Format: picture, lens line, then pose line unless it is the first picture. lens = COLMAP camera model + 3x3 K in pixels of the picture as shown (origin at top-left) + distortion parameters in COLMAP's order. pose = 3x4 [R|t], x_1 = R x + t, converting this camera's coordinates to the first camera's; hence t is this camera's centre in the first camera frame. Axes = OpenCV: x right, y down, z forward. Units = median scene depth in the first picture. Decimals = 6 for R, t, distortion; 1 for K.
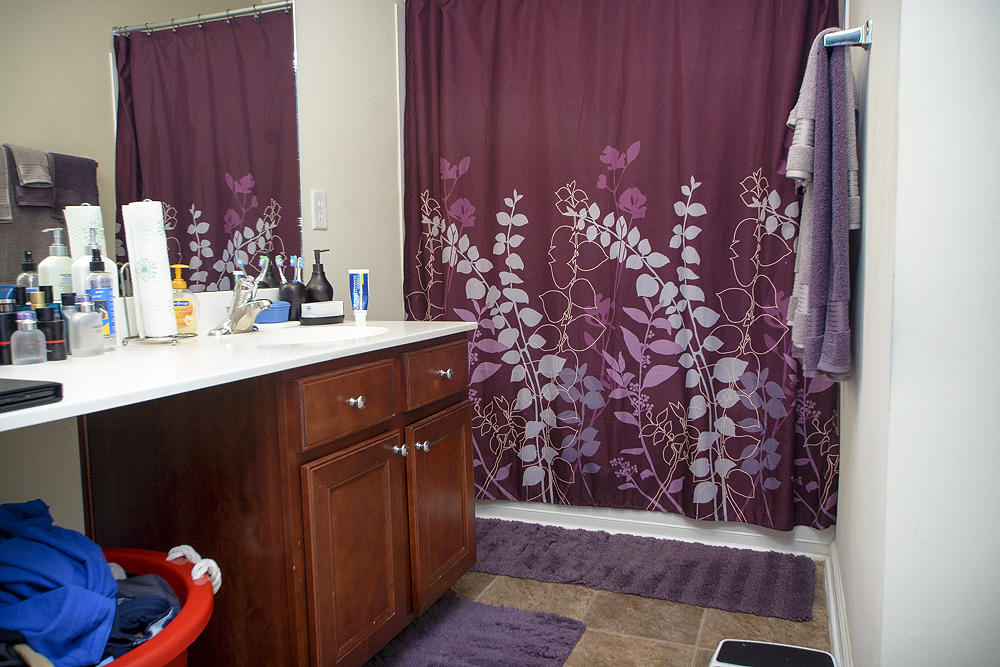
lens RADIAL K [[744.2, 0, 497.2], [0, 744.2, 334.2], [0, 0, 1]] dist [-0.054702, 0.061003]
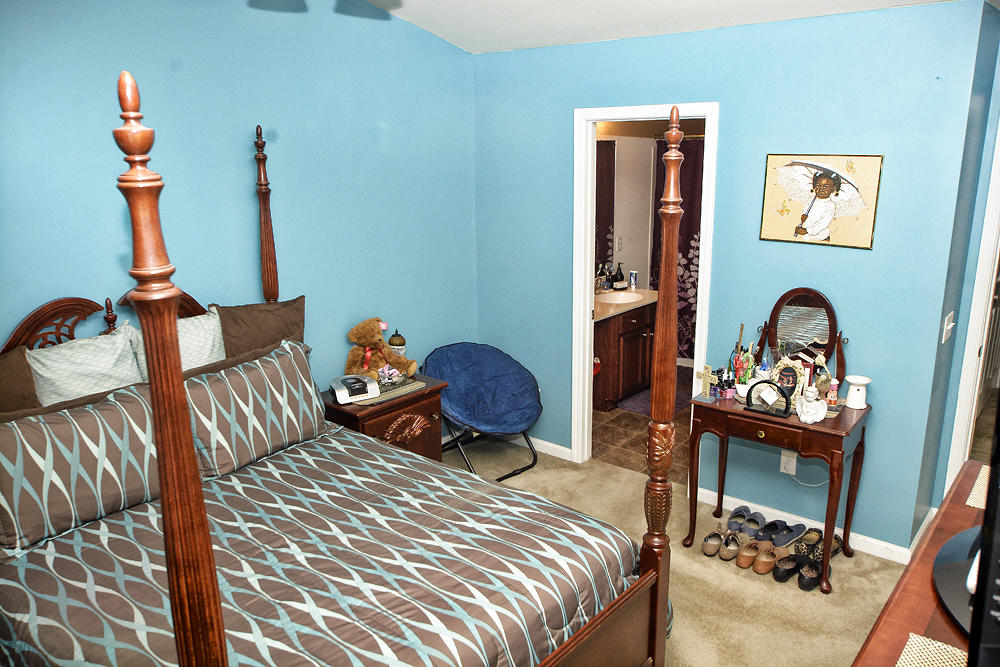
lens RADIAL K [[744.2, 0, 499.7], [0, 744.2, 334.2], [0, 0, 1]] dist [-0.054702, 0.061003]
pose [[0.949195, 0.083795, -0.303326, 0.204335], [-0.031977, 0.984590, 0.171931, -0.316103], [0.313059, -0.153497, 0.937247, -1.824820]]
